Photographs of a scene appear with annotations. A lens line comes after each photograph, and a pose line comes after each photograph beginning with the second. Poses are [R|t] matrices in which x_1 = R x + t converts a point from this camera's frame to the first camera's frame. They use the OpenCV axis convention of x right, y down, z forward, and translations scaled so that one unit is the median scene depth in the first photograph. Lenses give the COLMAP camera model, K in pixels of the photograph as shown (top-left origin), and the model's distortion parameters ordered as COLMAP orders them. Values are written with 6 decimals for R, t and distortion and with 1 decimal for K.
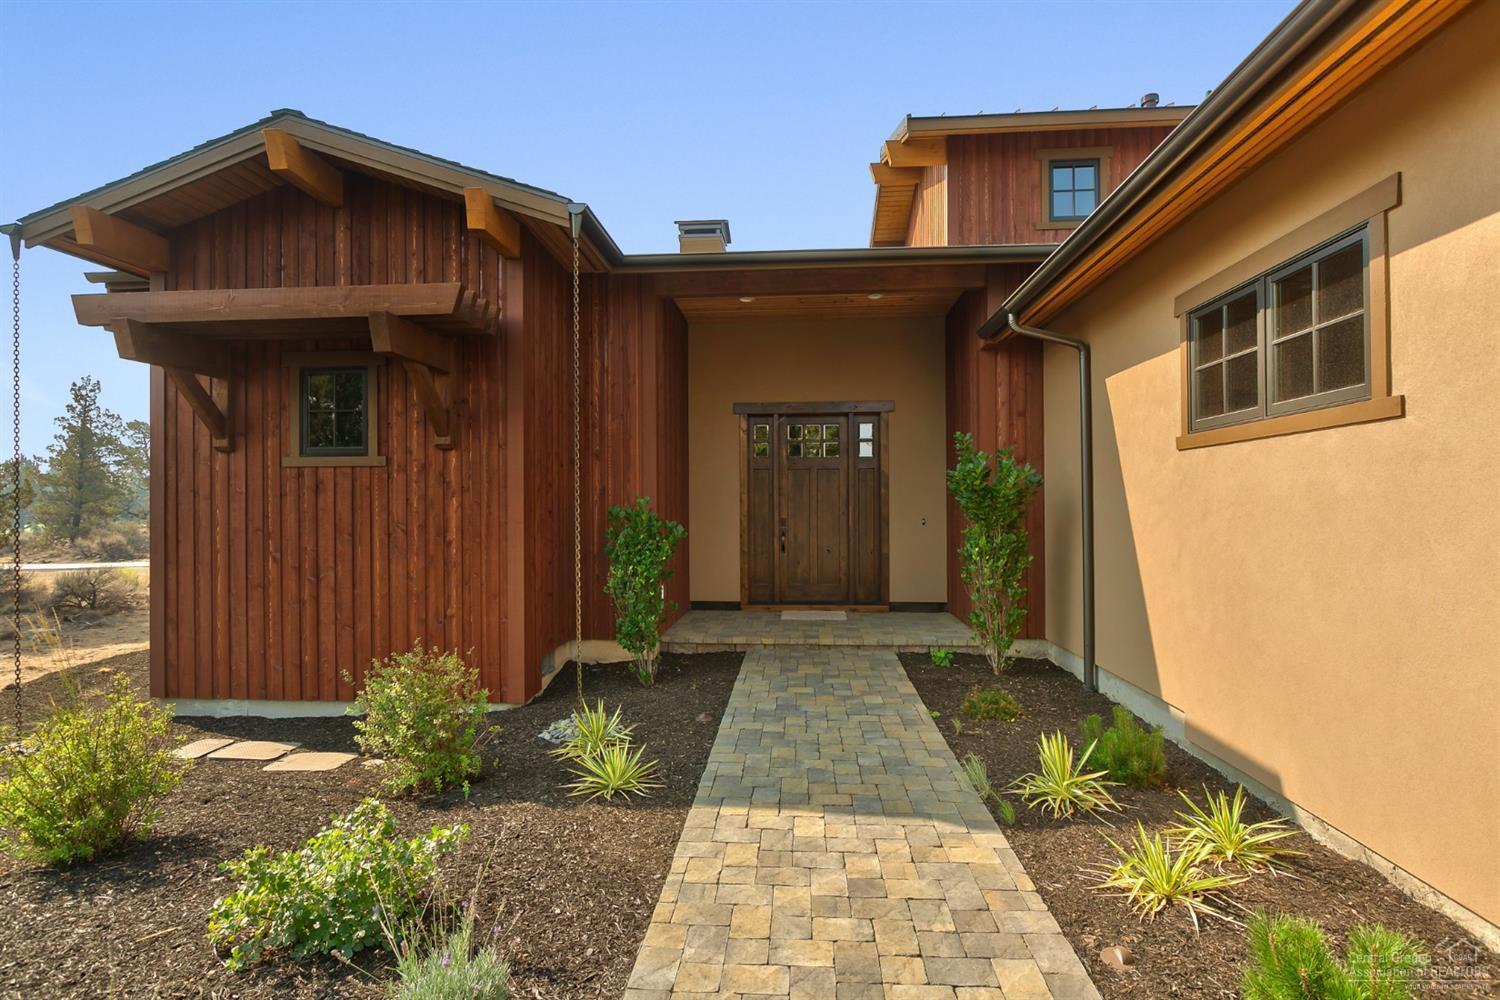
lens RADIAL K [[749.1, 0, 748.0], [0, 749.1, 501.4], [0, 0, 1]] dist [0.000900, 0.000550]
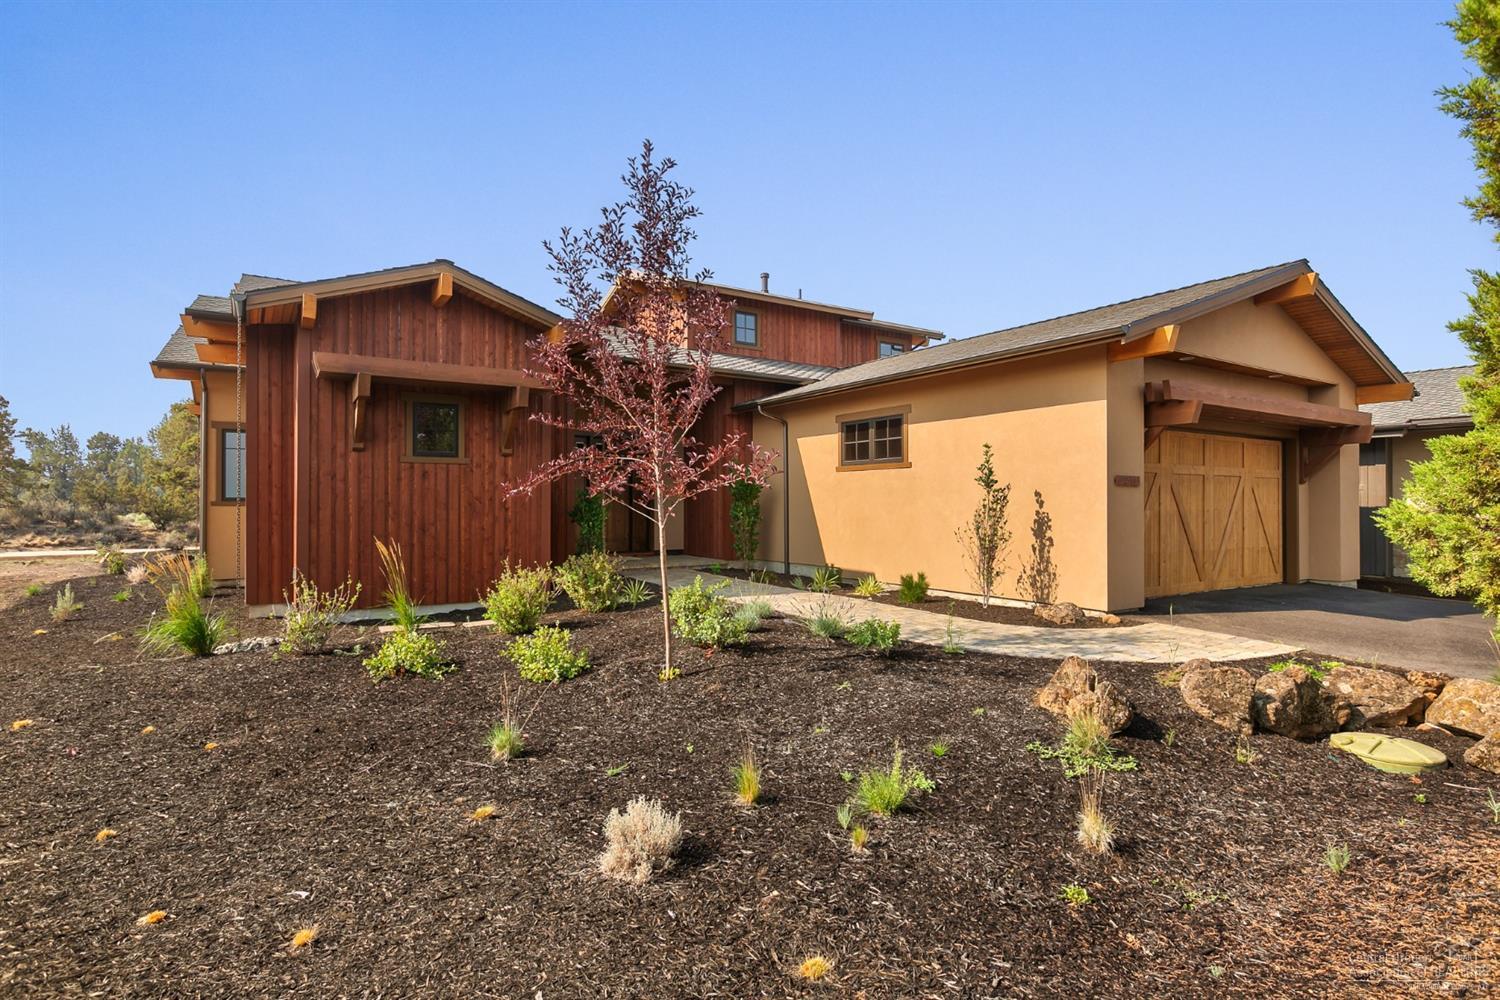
lens RADIAL K [[749.1, 0, 749.7], [0, 749.1, 500.0], [0, 0, 1]] dist [0.000900, 0.000550]
pose [[0.800534, 0.008336, 0.599230, -0.992882], [-0.009016, 0.999958, -0.001865, 0.032221], [-0.599220, -0.003910, 0.800575, -0.752334]]
